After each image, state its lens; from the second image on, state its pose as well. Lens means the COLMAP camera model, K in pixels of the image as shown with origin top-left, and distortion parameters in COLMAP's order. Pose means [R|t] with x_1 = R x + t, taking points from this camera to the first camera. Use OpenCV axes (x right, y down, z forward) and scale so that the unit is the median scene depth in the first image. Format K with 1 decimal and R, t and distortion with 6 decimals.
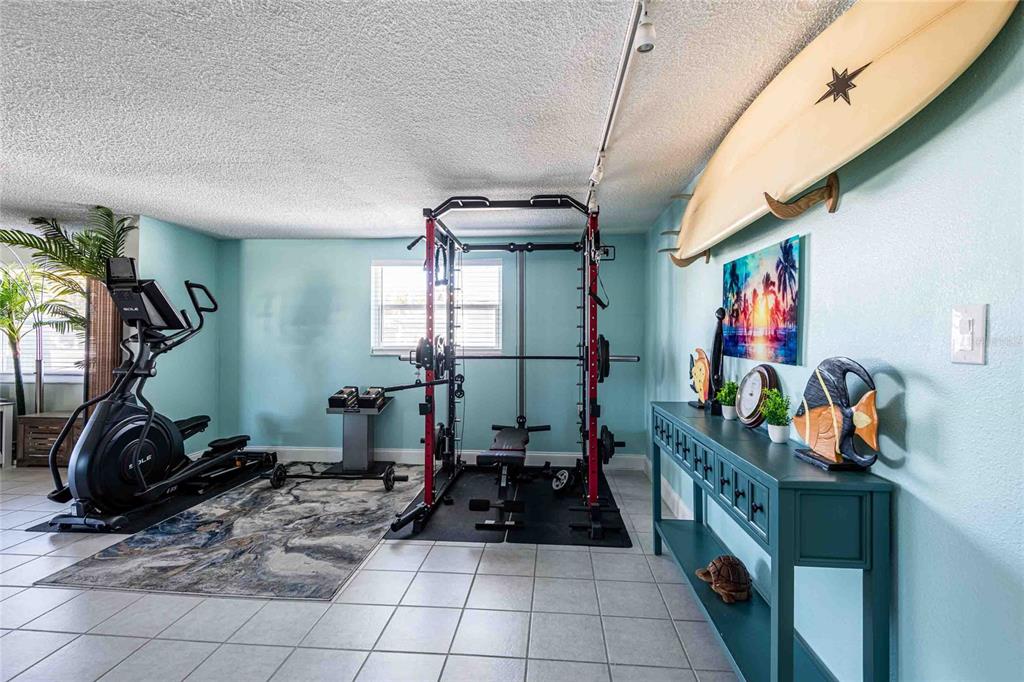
lens RADIAL K [[478.0, 0, 517.5], [0, 478.0, 335.5], [0, 0, 1]] dist [0.045175, -0.022870]
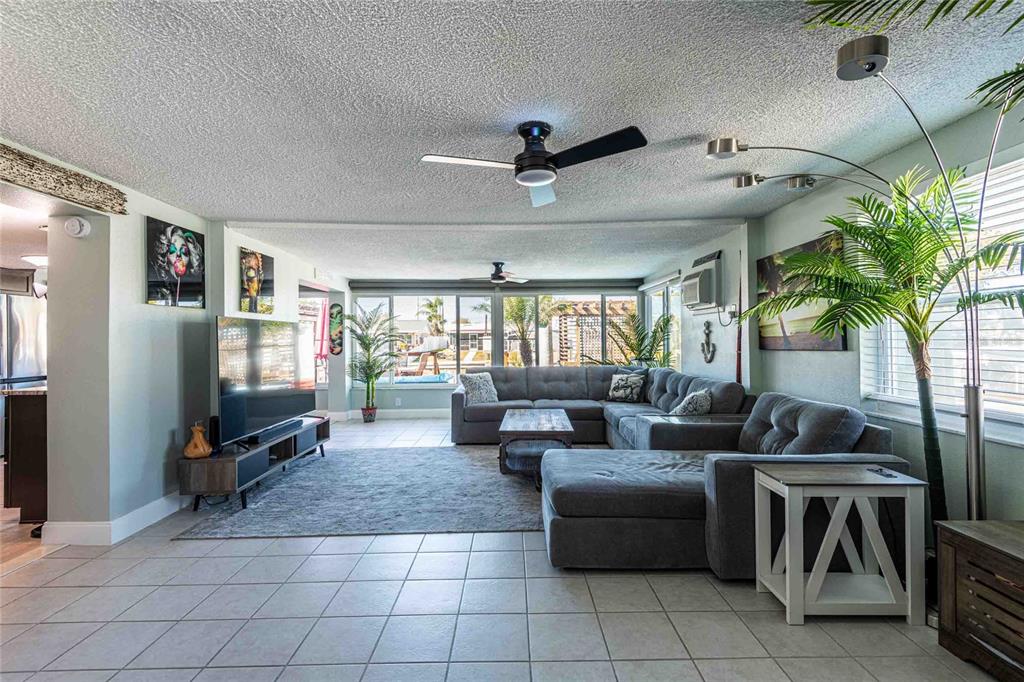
lens RADIAL K [[478.0, 0, 517.5], [0, 478.0, 335.5], [0, 0, 1]] dist [0.045175, -0.022870]
pose [[0.105122, -0.014535, -0.994353, -0.596848], [0.031239, 0.999448, -0.011307, -0.001234], [0.993969, -0.029874, 0.105518, 0.560908]]
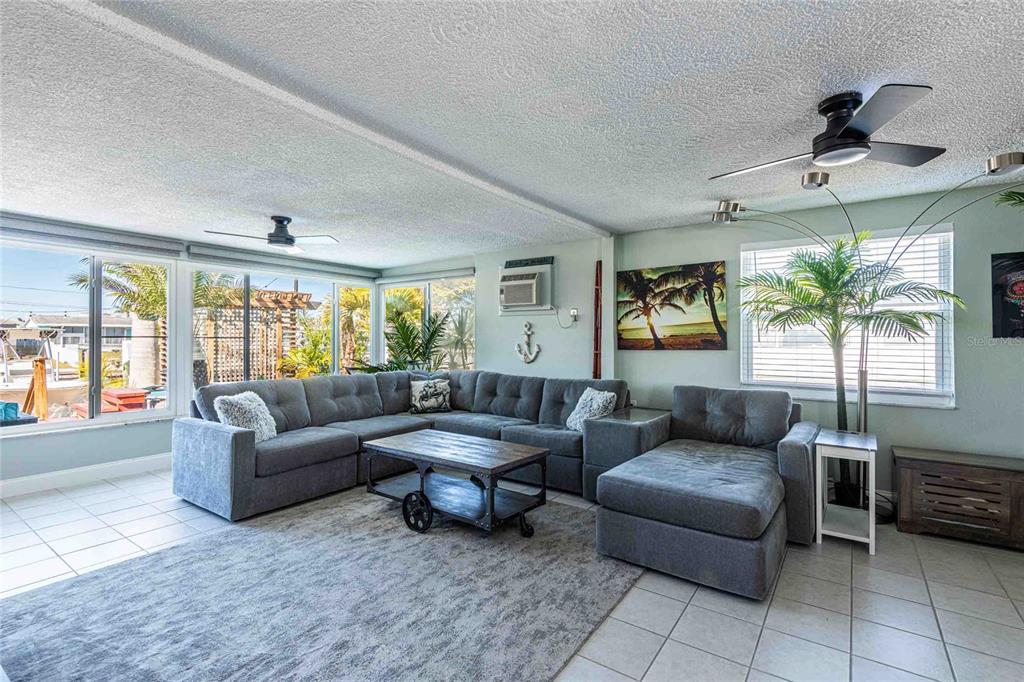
lens RADIAL K [[478.0, 0, 517.5], [0, 478.0, 335.5], [0, 0, 1]] dist [0.045175, -0.022870]
pose [[0.871628, -0.005539, -0.490137, -1.083586], [0.011011, 0.999905, 0.008280, -0.011926], [0.490045, -0.012614, 0.871606, 0.148607]]
